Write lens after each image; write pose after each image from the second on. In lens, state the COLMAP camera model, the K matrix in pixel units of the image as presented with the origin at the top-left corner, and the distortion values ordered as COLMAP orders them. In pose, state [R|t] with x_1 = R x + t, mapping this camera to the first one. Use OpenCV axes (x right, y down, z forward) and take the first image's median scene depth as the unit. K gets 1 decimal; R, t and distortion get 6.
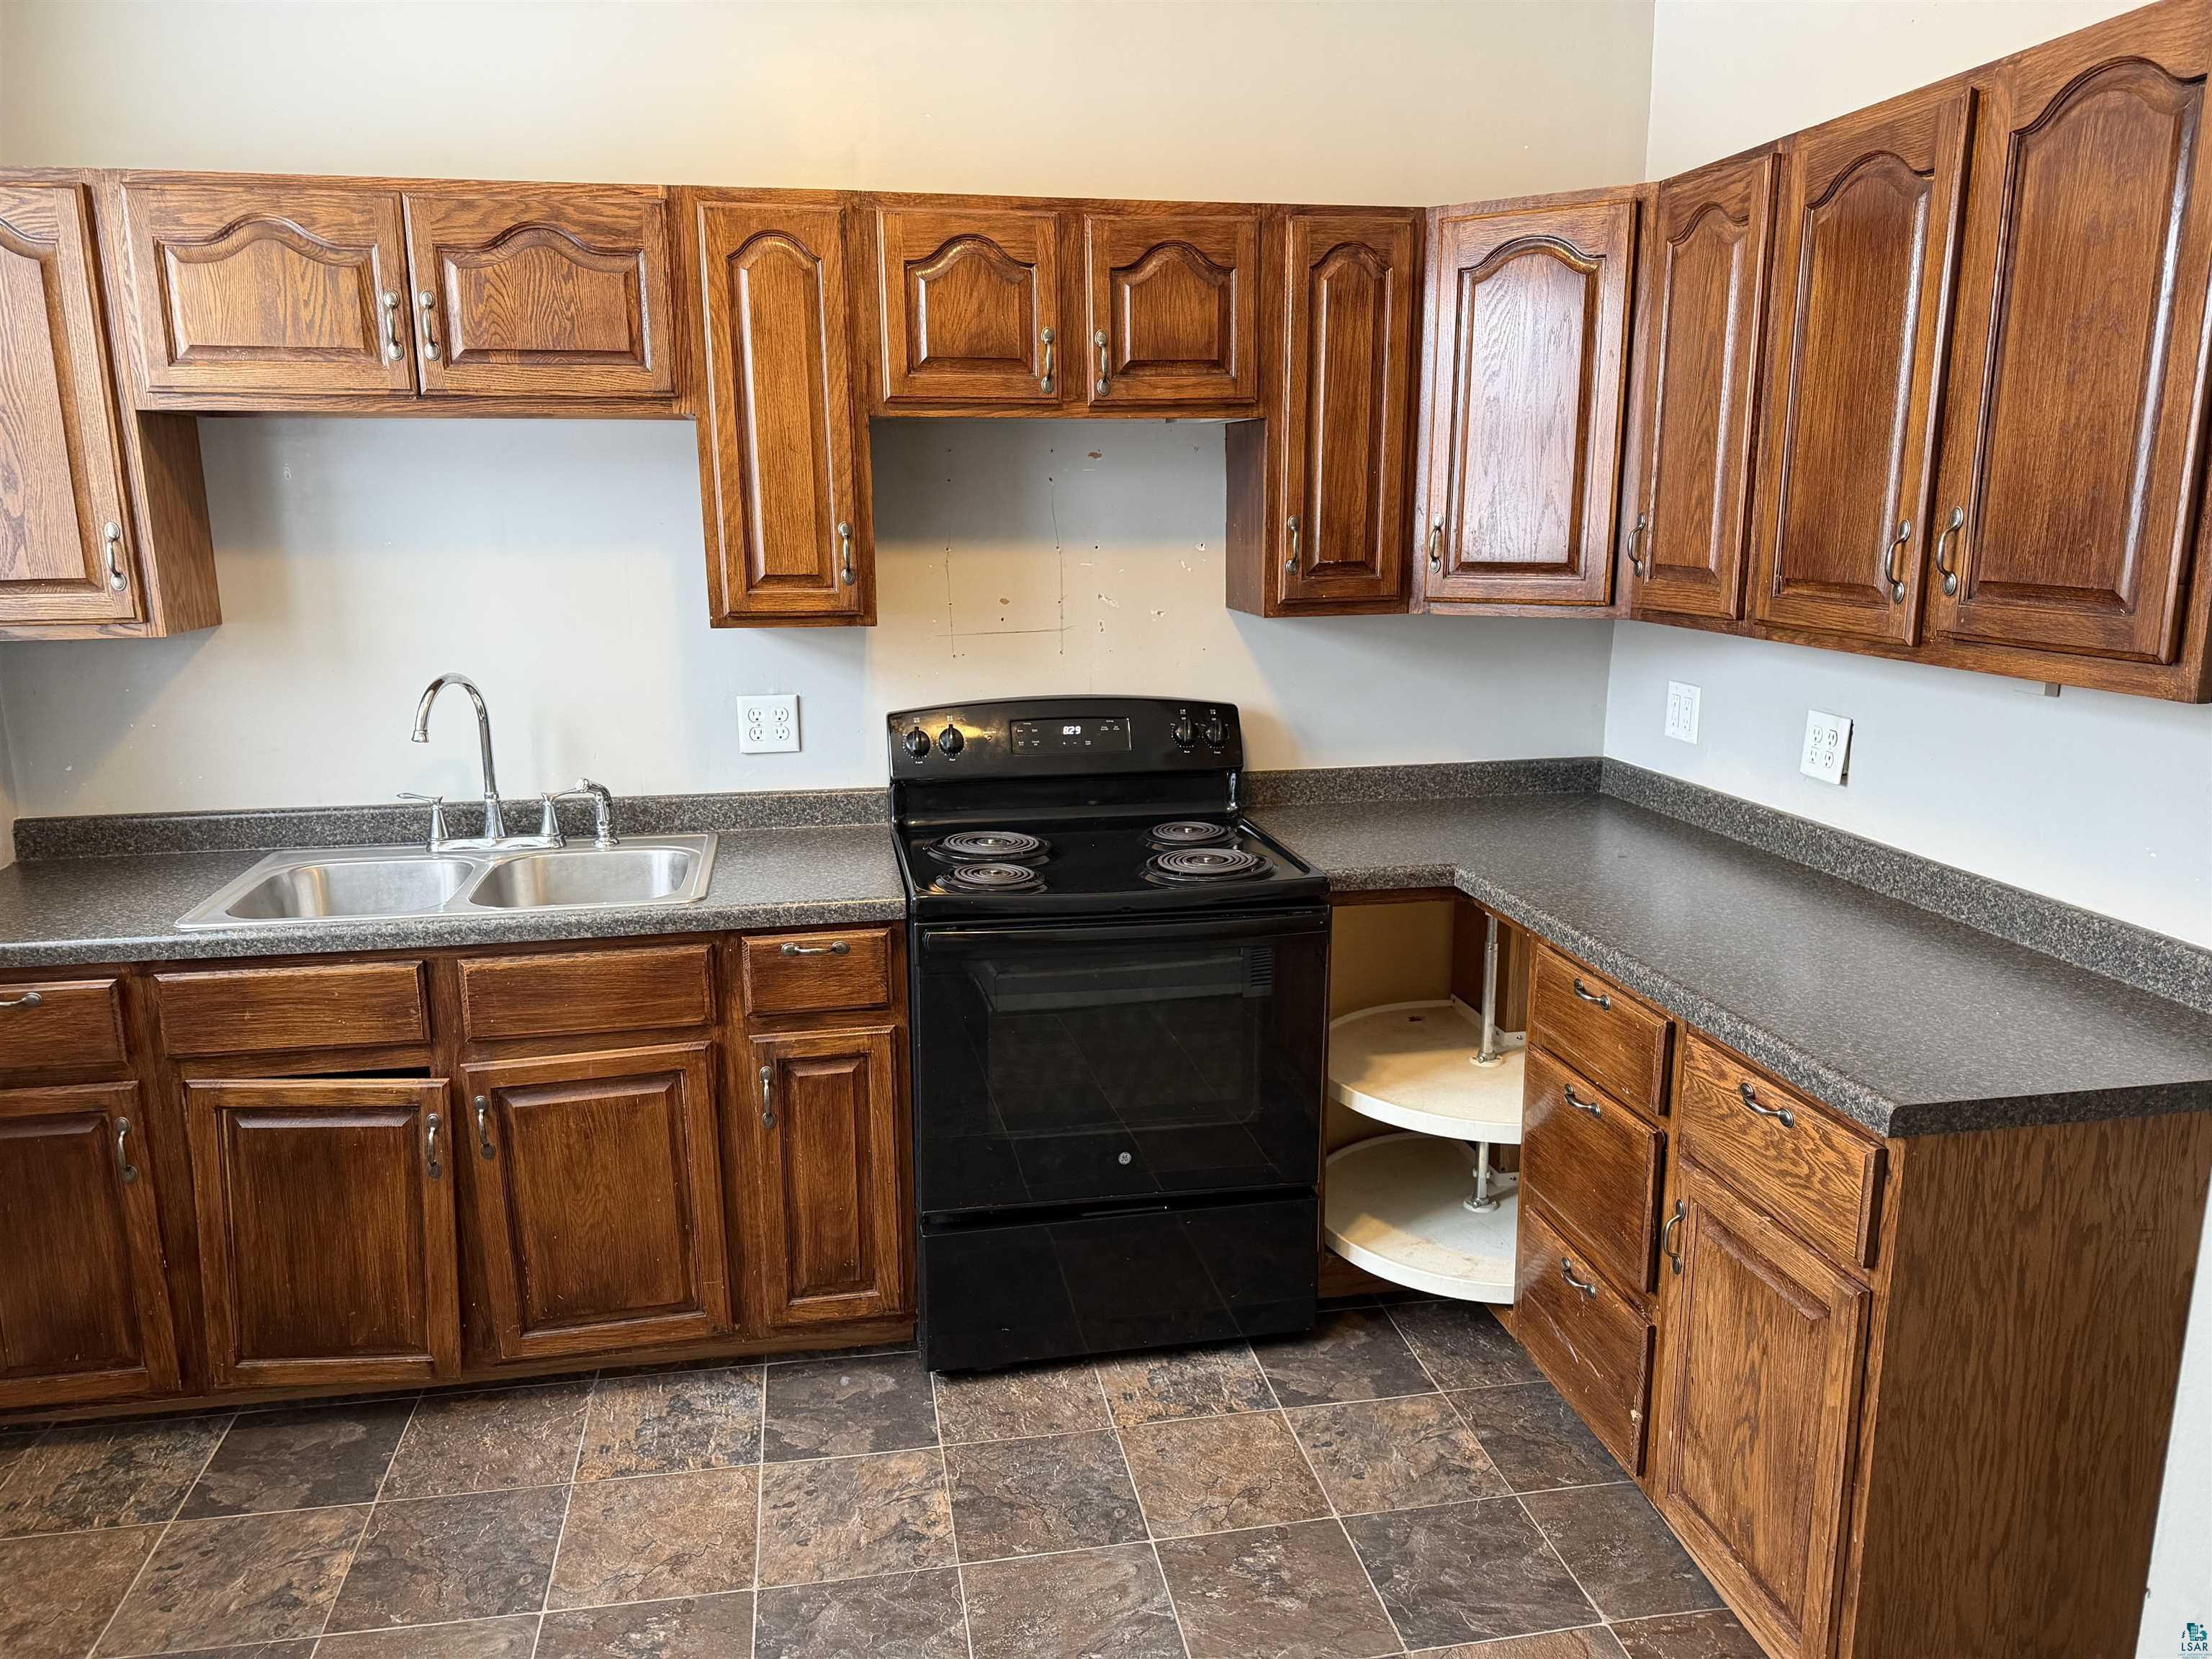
lens RADIAL K [[1553.0, 0, 1102.5], [0, 1553.0, 840.9], [0, 0, 1]] dist [0.108926, -0.132837]
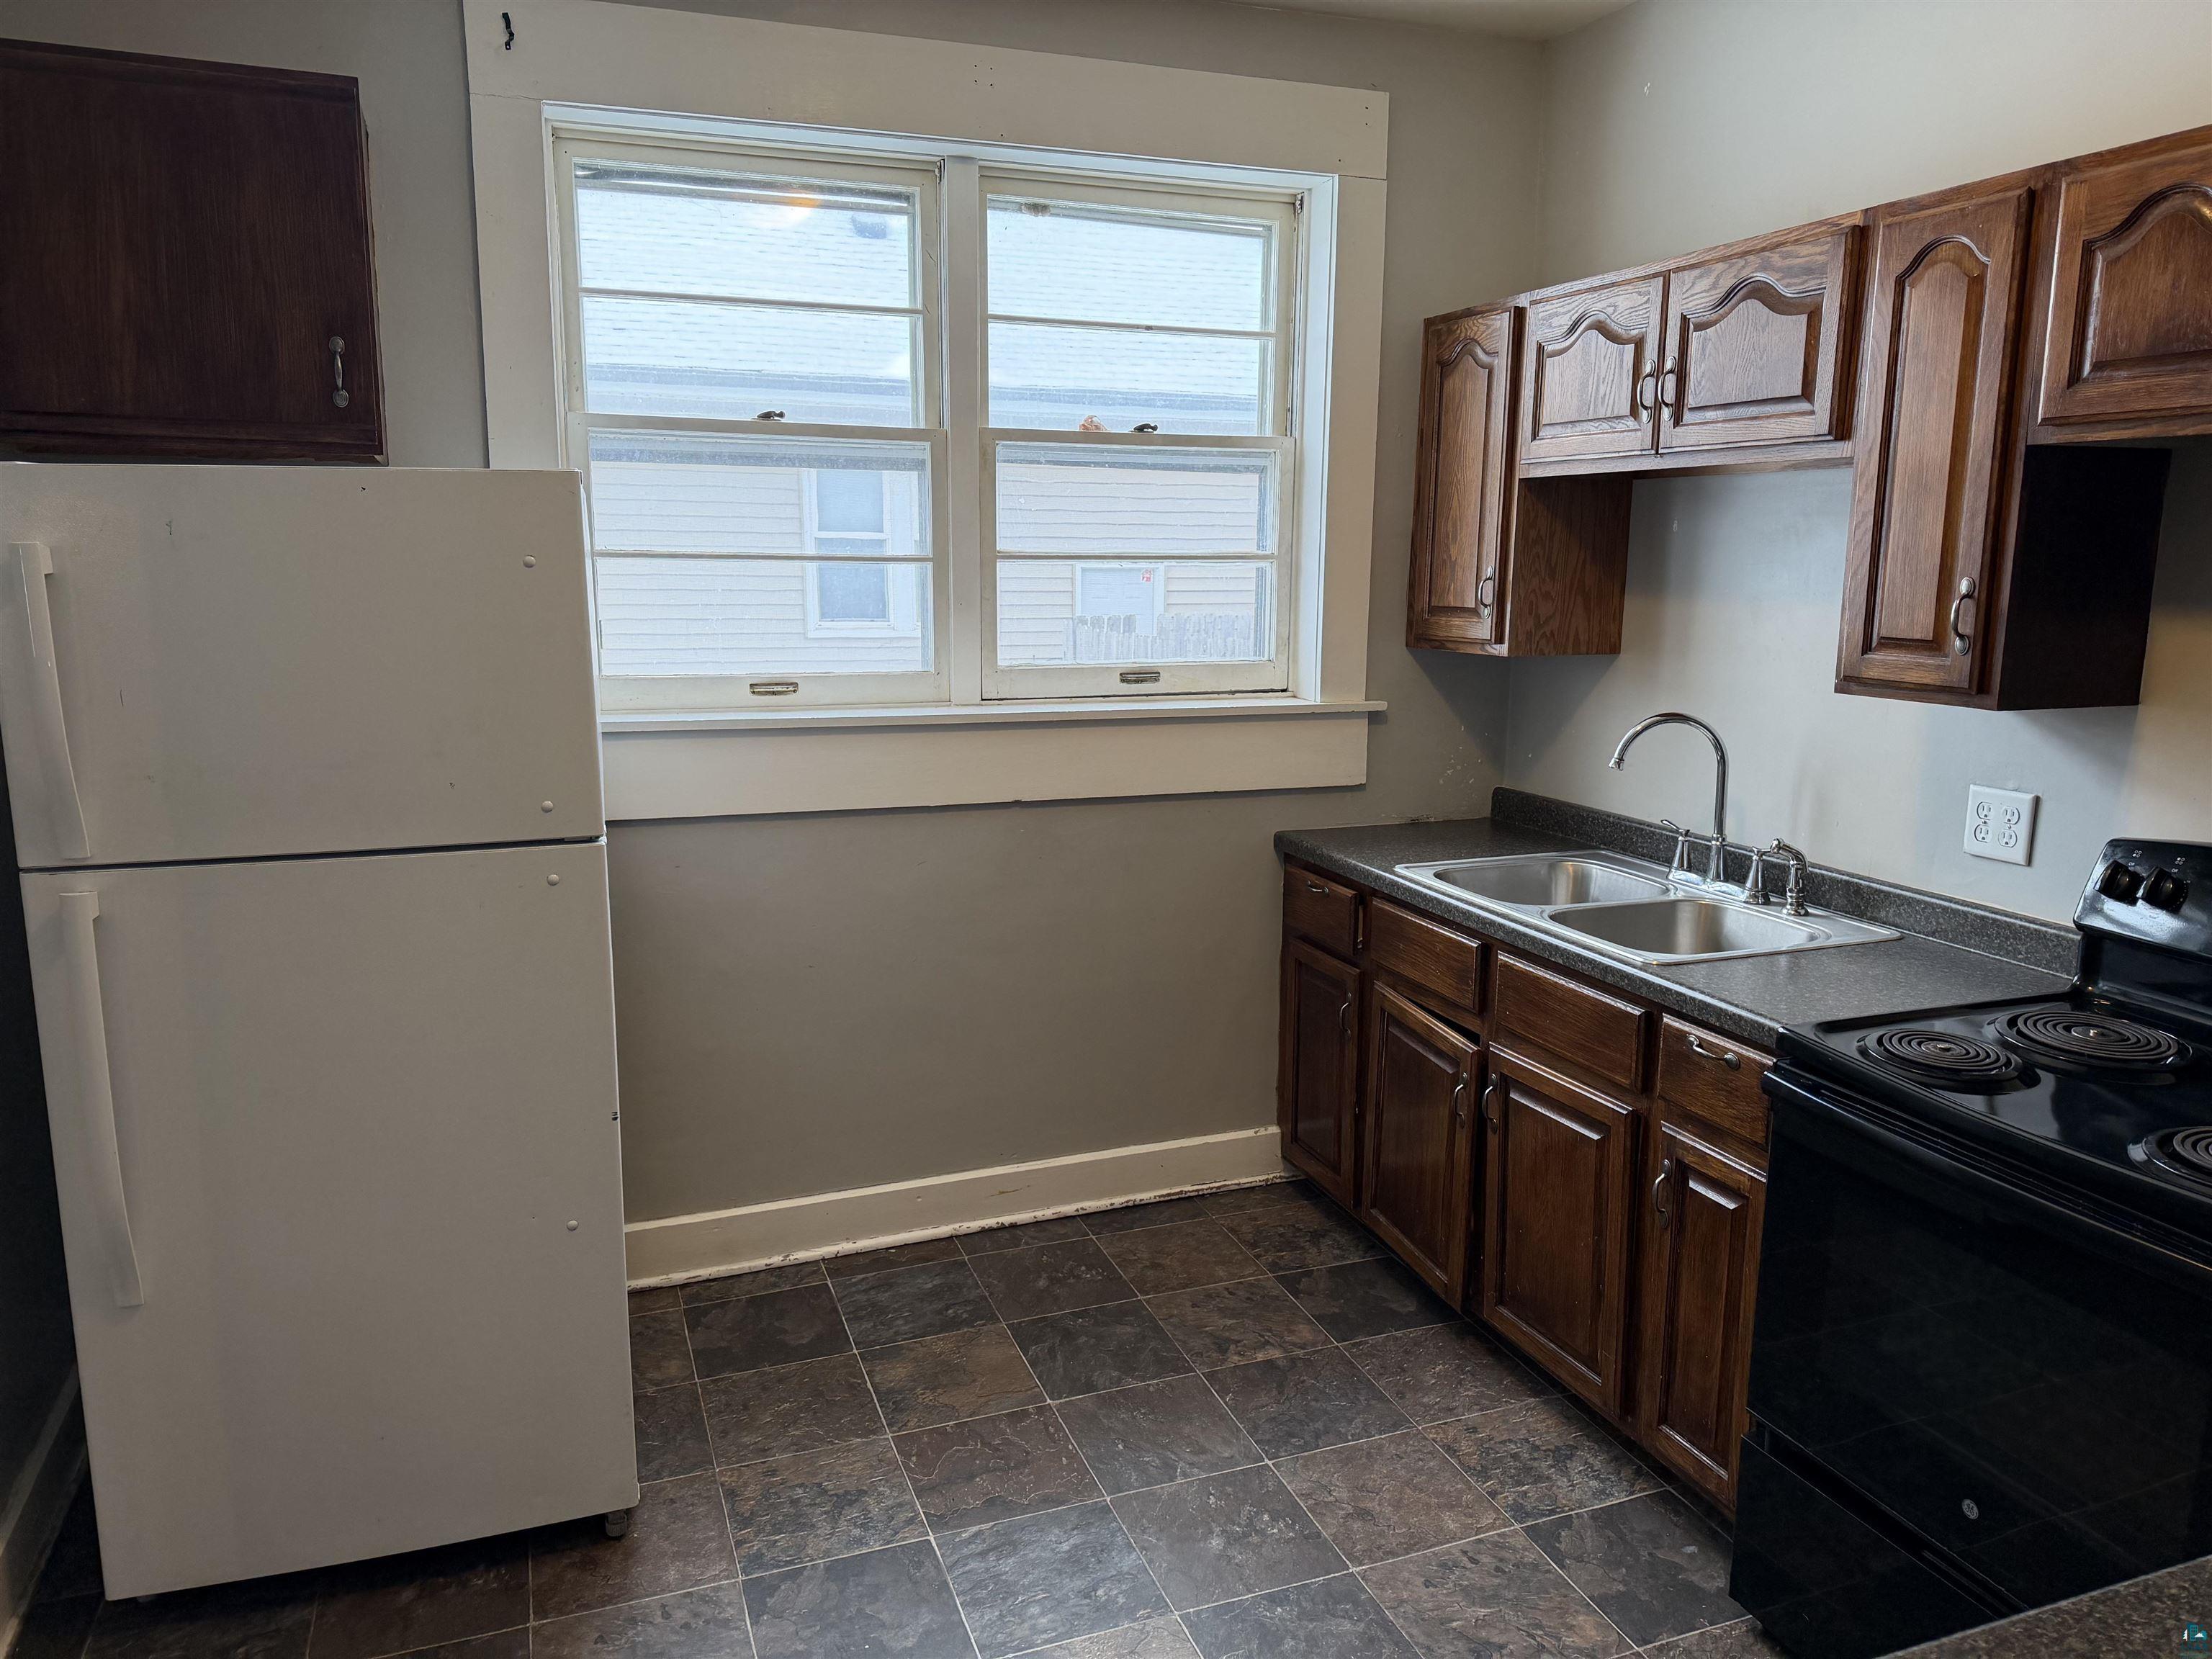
lens RADIAL K [[1560.8, 0, 1106.0], [0, 1560.8, 829.5], [0, 0, 1]] dist [-0.000377, -0.002134]
pose [[0.170399, 0.183674, -0.968105, 0.581132], [-0.223903, 0.963992, 0.143484, -0.100708], [0.959600, 0.192312, 0.205388, 0.460687]]
